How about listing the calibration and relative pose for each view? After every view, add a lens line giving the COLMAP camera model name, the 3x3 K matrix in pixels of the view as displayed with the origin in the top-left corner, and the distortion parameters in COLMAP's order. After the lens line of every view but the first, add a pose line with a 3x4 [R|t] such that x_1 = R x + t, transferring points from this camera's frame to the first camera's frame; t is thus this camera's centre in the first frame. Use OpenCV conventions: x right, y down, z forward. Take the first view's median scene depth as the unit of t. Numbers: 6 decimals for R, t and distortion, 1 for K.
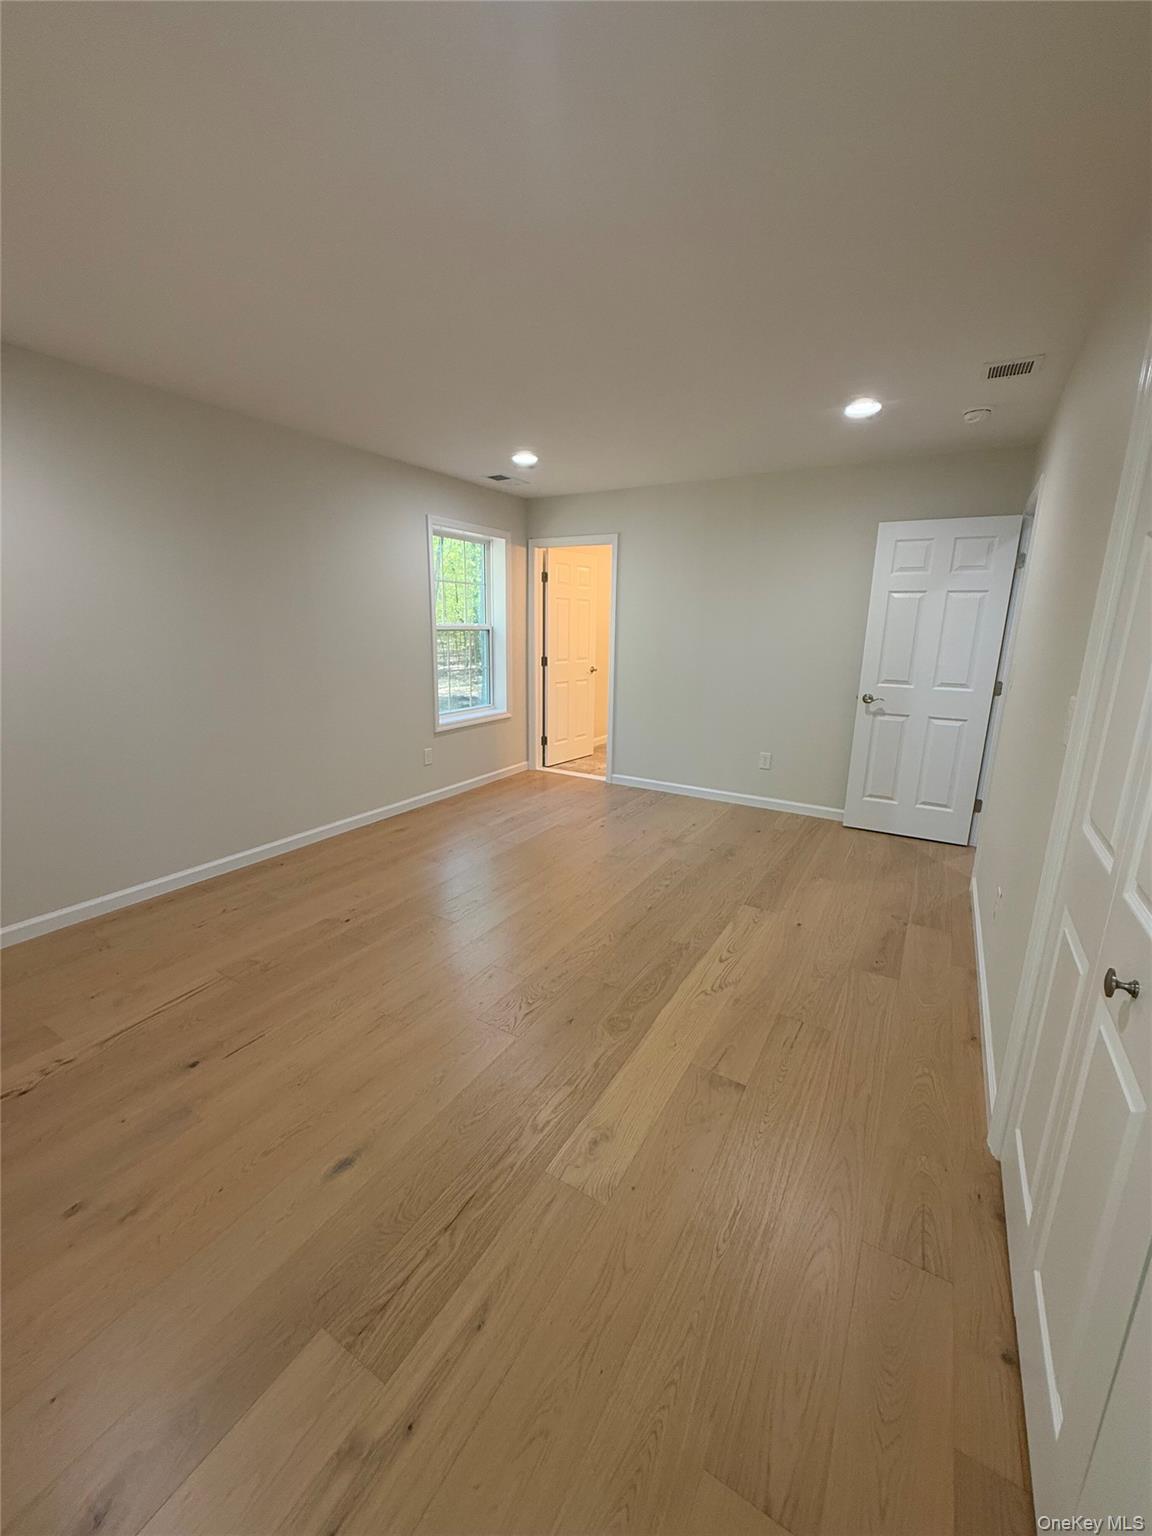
lens RADIAL K [[609.5, 0, 577.0], [0, 609.5, 759.8], [0, 0, 1]] dist [-0.000404, -0.000062]
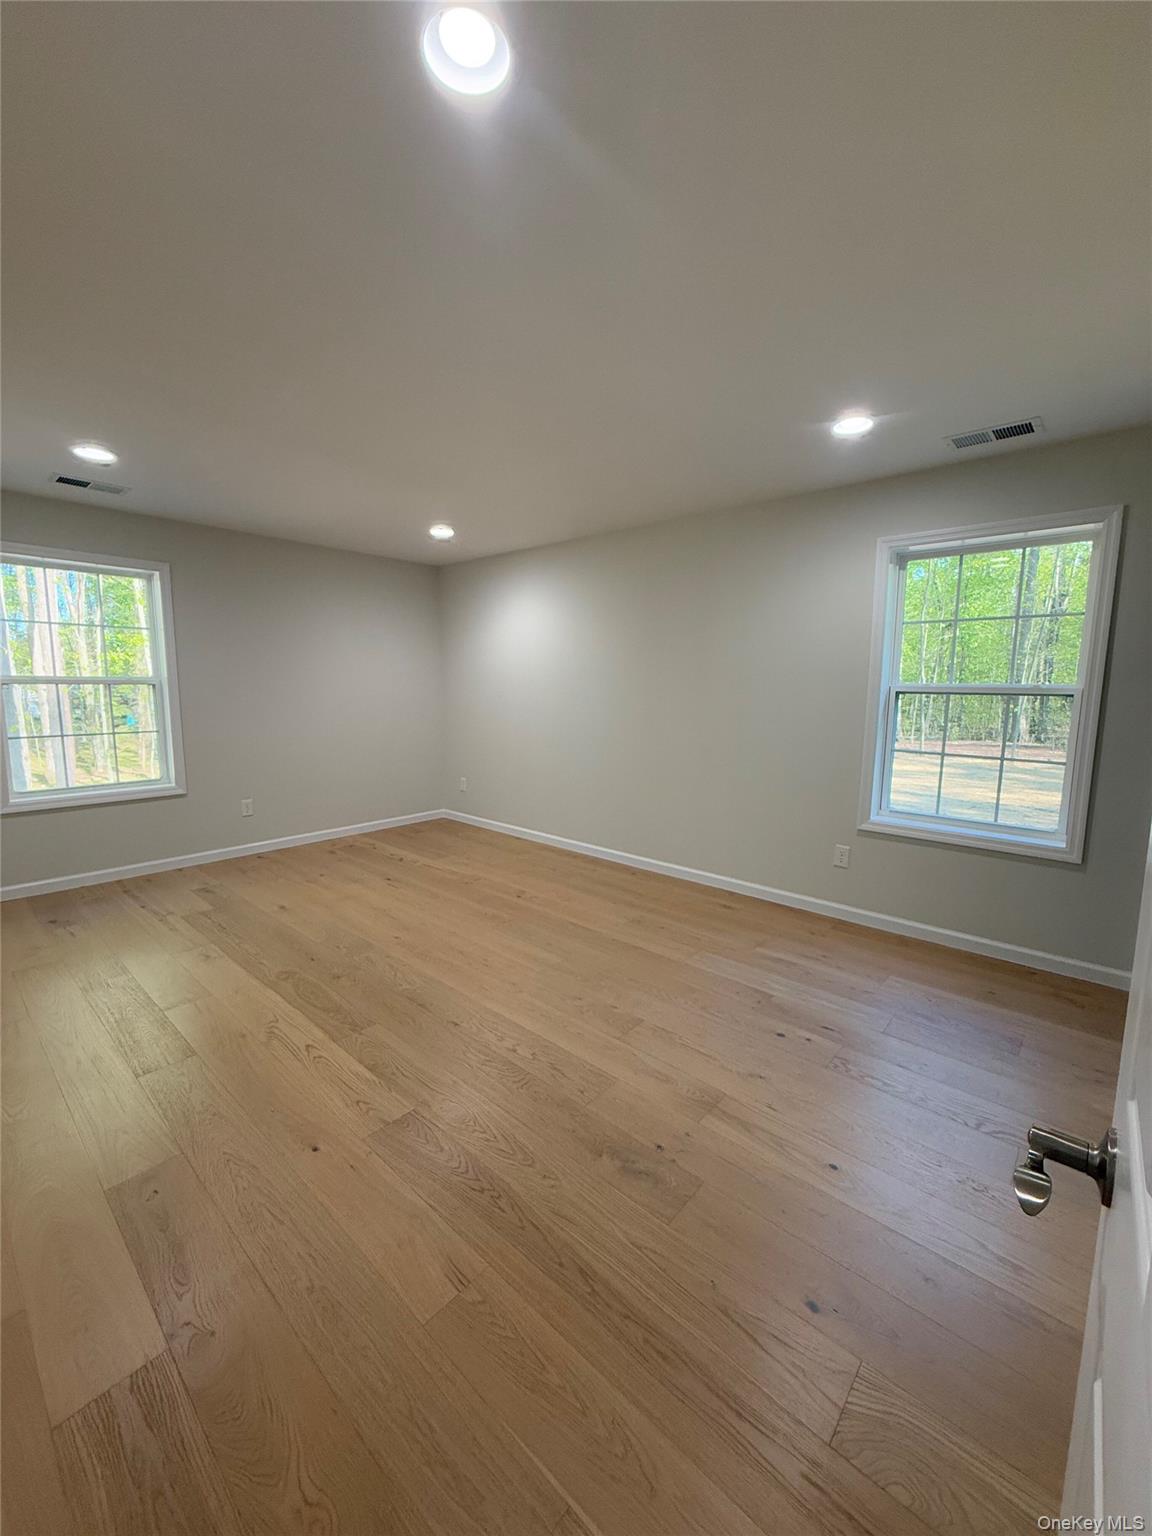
lens RADIAL K [[609.5, 0, 577.0], [0, 609.5, 759.8], [0, 0, 1]] dist [-0.000404, -0.000062]
pose [[-0.185454, 0.105996, -0.976919, 0.902987], [-0.231457, 0.961482, 0.148260, -0.261106], [0.955005, 0.253610, -0.153777, 1.294887]]
